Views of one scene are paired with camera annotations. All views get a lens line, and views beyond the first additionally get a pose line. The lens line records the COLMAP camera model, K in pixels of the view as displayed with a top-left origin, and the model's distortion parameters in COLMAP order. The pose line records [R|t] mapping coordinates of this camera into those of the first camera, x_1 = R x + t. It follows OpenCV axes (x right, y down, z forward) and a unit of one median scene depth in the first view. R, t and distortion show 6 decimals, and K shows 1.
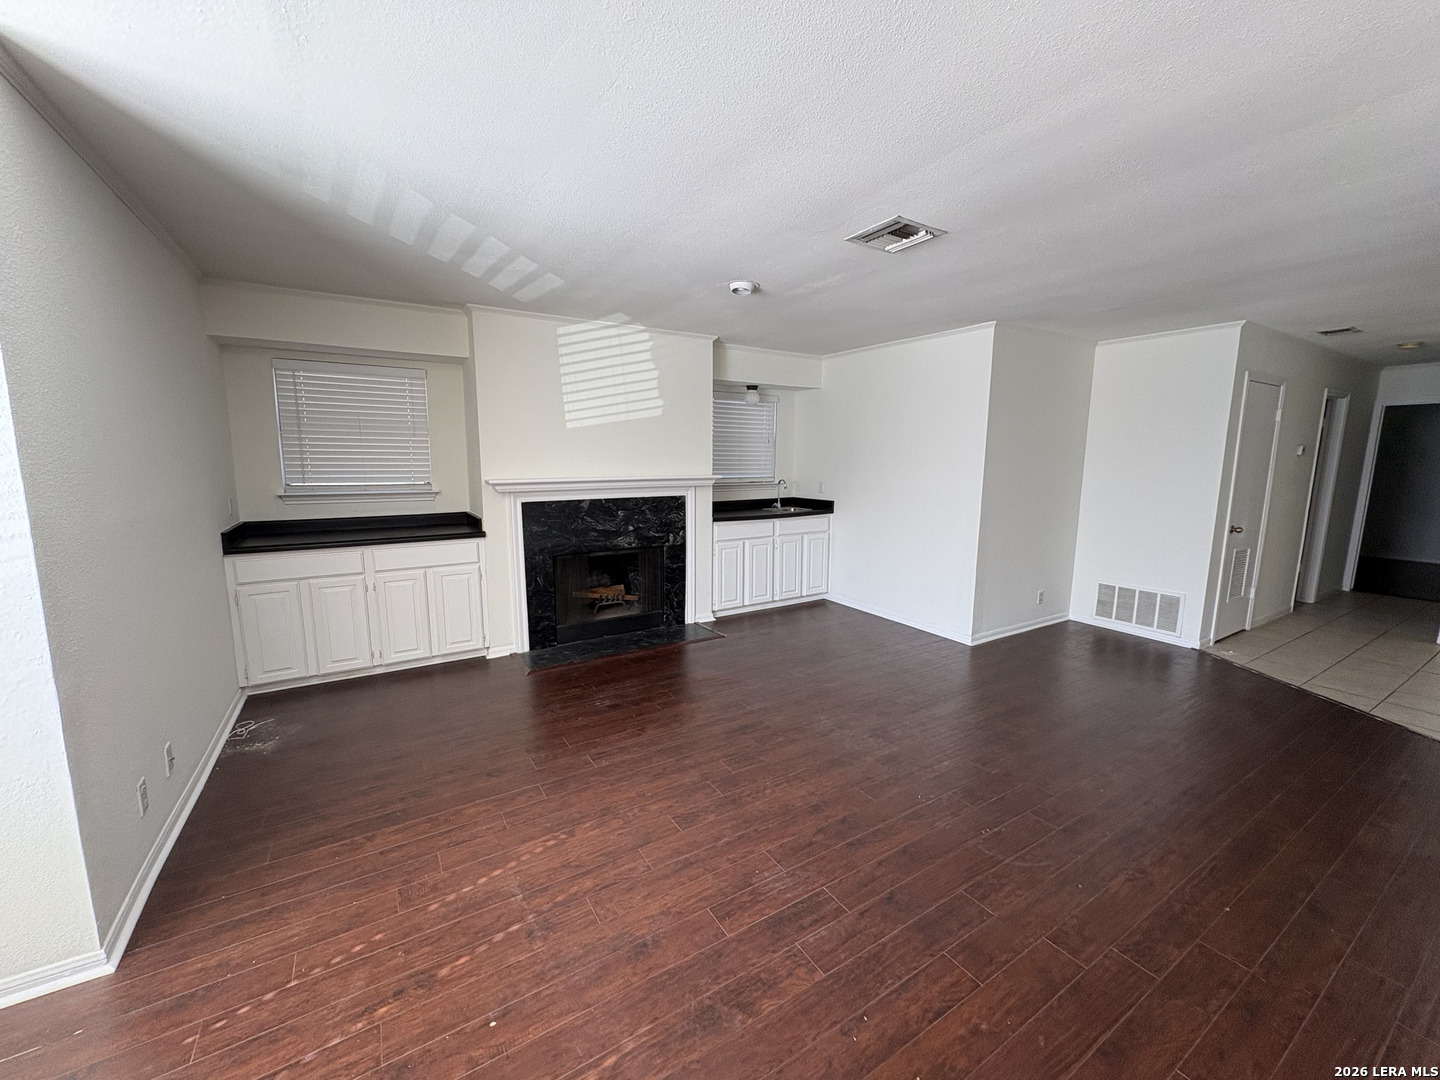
lens RADIAL K [[571.1, 0, 720.0], [0, 571.1, 540.0], [0, 0, 1]] dist [0.000395, -0.000031]
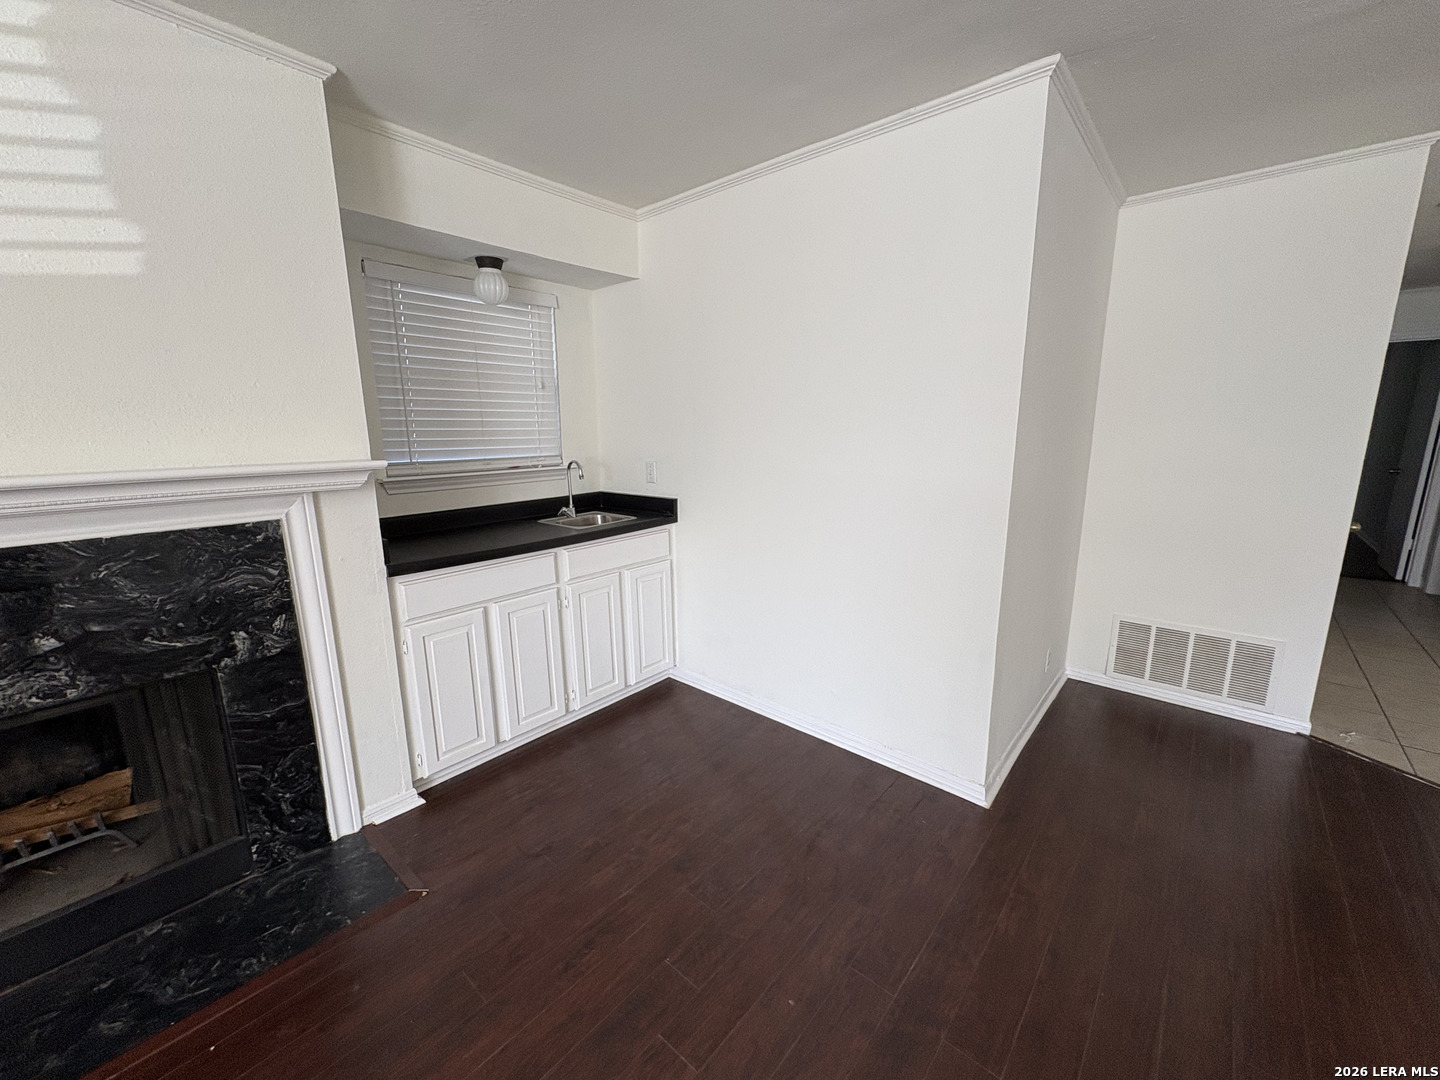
lens RADIAL K [[571.1, 0, 720.0], [0, 571.1, 540.0], [0, 0, 1]] dist [0.000395, -0.000031]
pose [[0.956134, -0.070910, 0.284219, 0.106878], [0.056544, 0.996688, 0.058447, -0.074152], [-0.287422, -0.039812, 0.956976, 0.607821]]
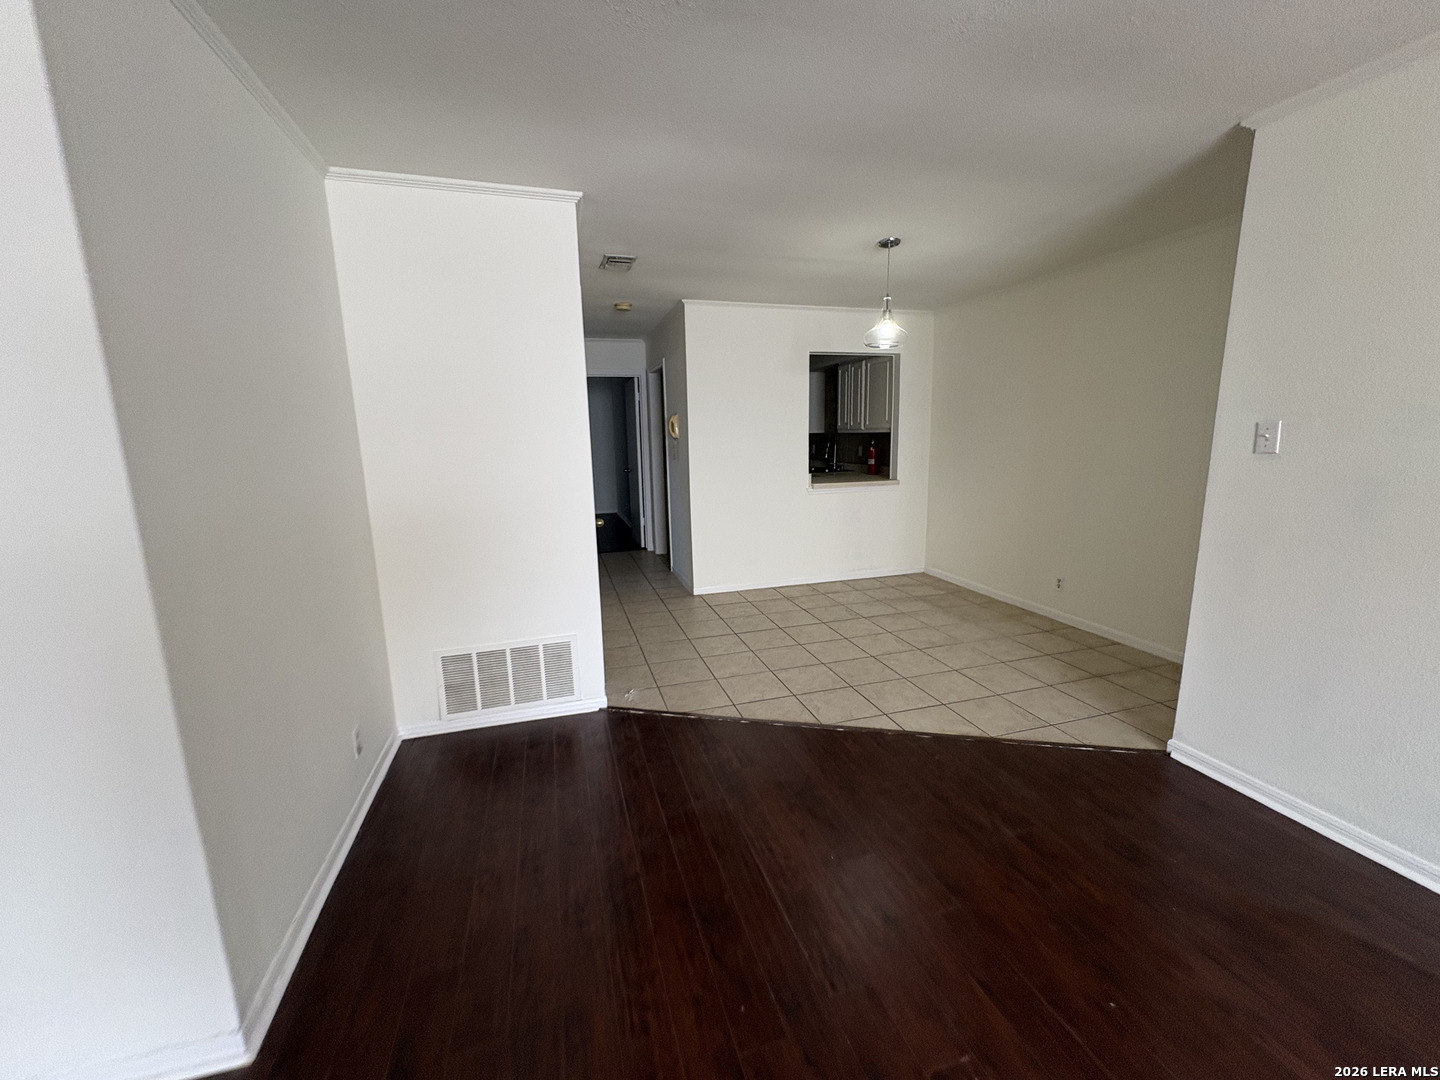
lens RADIAL K [[581.1, 0, 720.0], [0, 581.1, 540.0], [0, 0, 1]] dist [-0.000667, -0.000053]
pose [[0.261784, -0.187911, 0.946657, 0.260418], [0.161559, 0.975555, 0.148970, -0.077731], [-0.951508, 0.113943, 0.285743, 0.642821]]
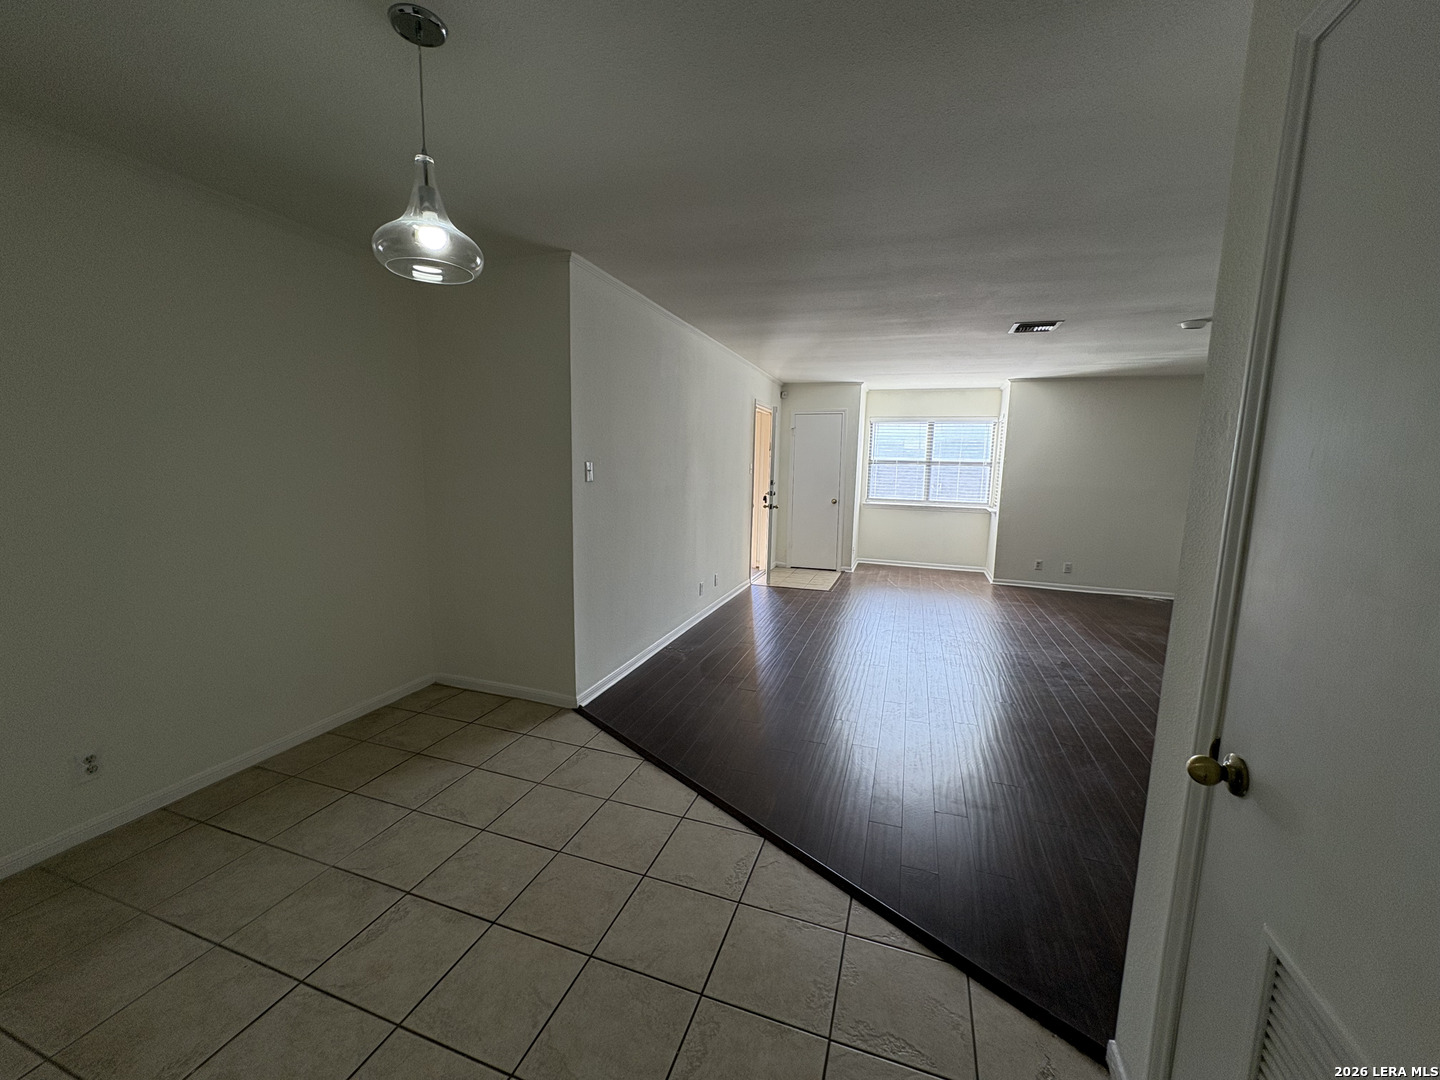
lens RADIAL K [[571.1, 0, 720.0], [0, 571.1, 540.0], [0, 0, 1]] dist [0.000395, -0.000031]
pose [[-0.771537, 0.061310, -0.633224, 1.152623], [-0.121733, 0.962726, 0.241537, -0.128174], [0.624430, 0.263439, -0.735315, 1.000061]]
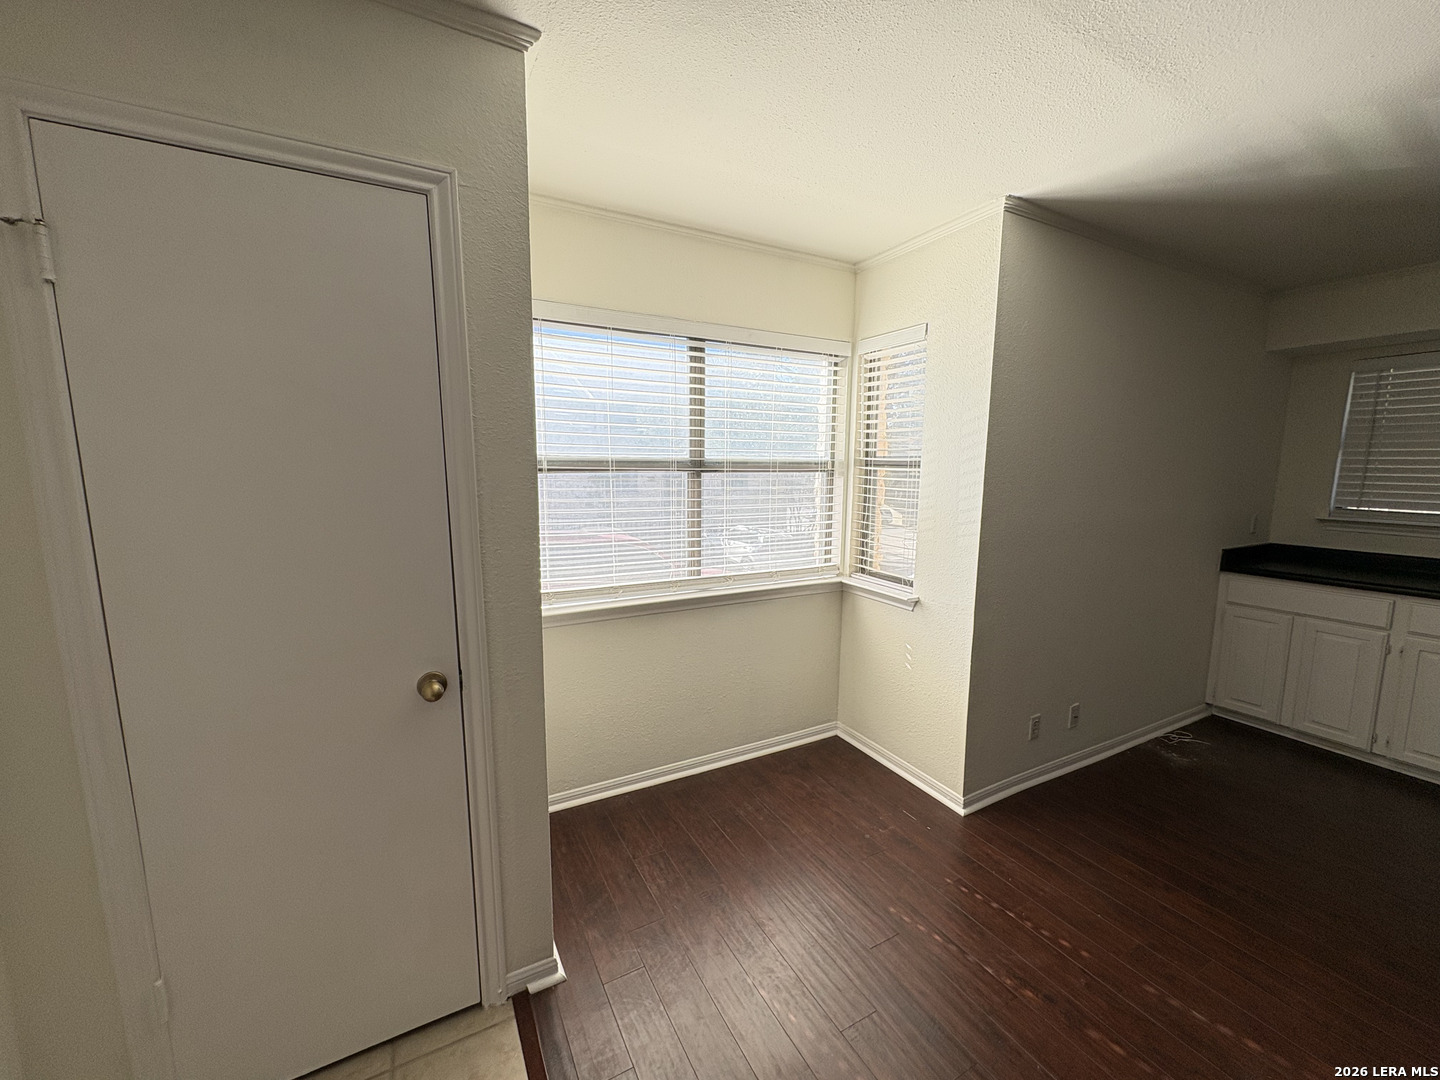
lens RADIAL K [[571.1, 0, 720.0], [0, 571.1, 540.0], [0, 0, 1]] dist [0.000395, -0.000031]
pose [[-0.060265, 0.122202, -0.990674, 0.130271], [-0.153038, 0.979613, 0.130147, -0.016613], [0.986381, 0.159454, -0.040335, 0.114925]]
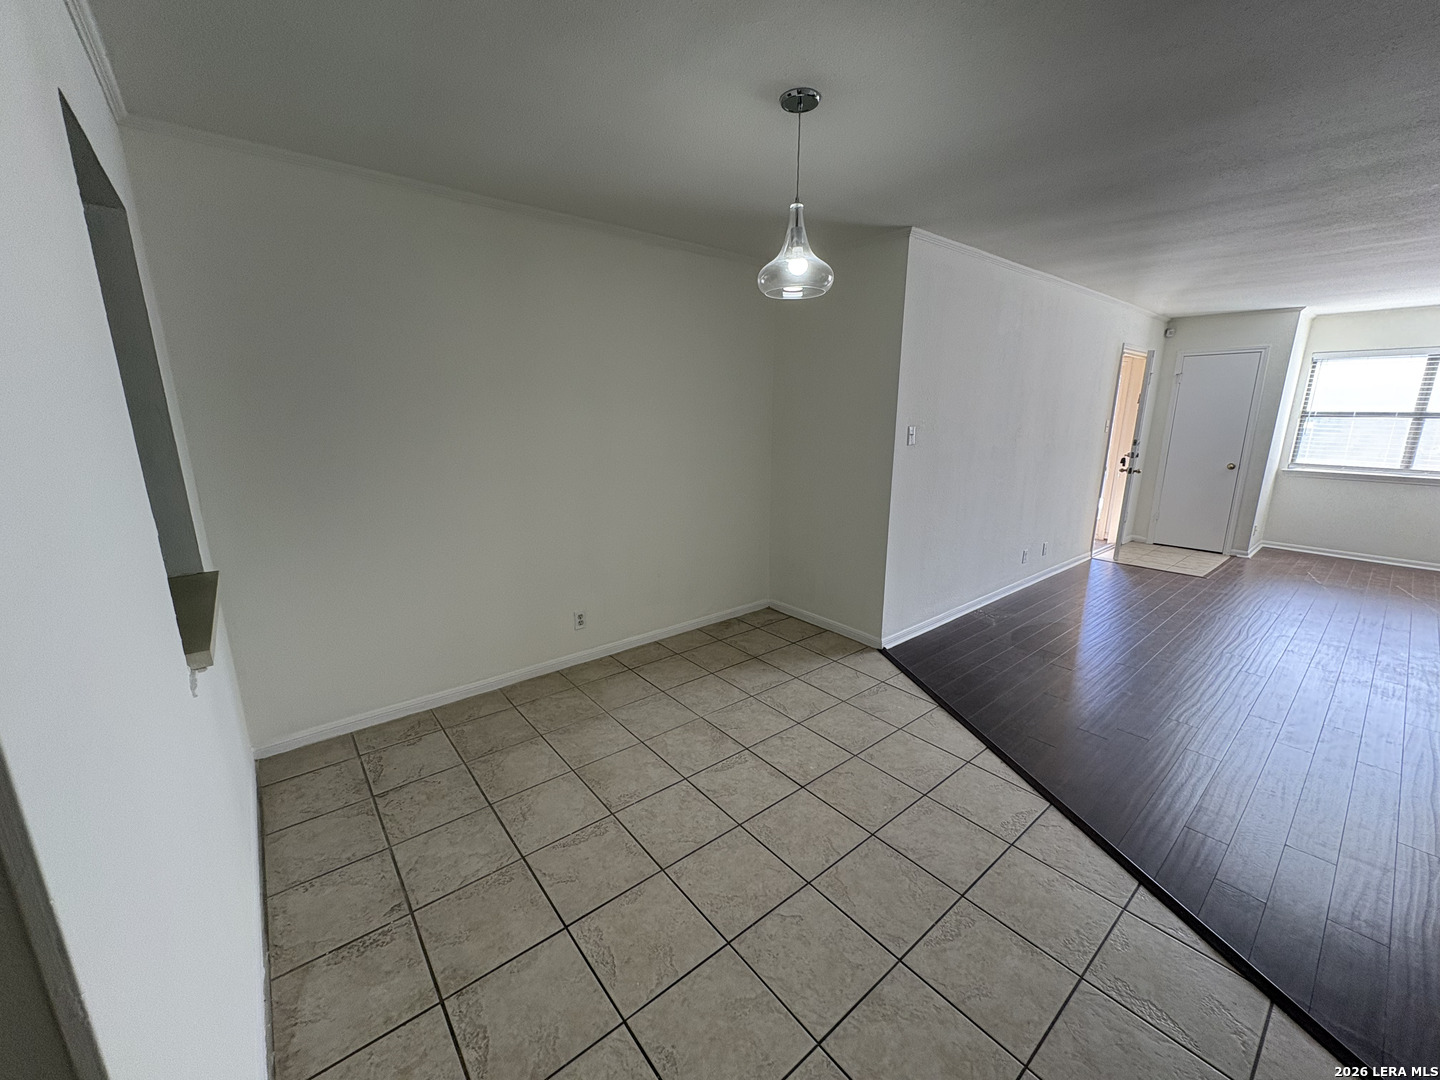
lens RADIAL K [[571.1, 0, 720.0], [0, 571.1, 540.0], [0, 0, 1]] dist [0.000395, -0.000031]
pose [[-0.990659, 0.018771, -0.135064, 1.180440], [-0.032024, 0.930754, 0.364241, -0.157909], [0.132548, 0.365164, -0.921459, 1.069888]]
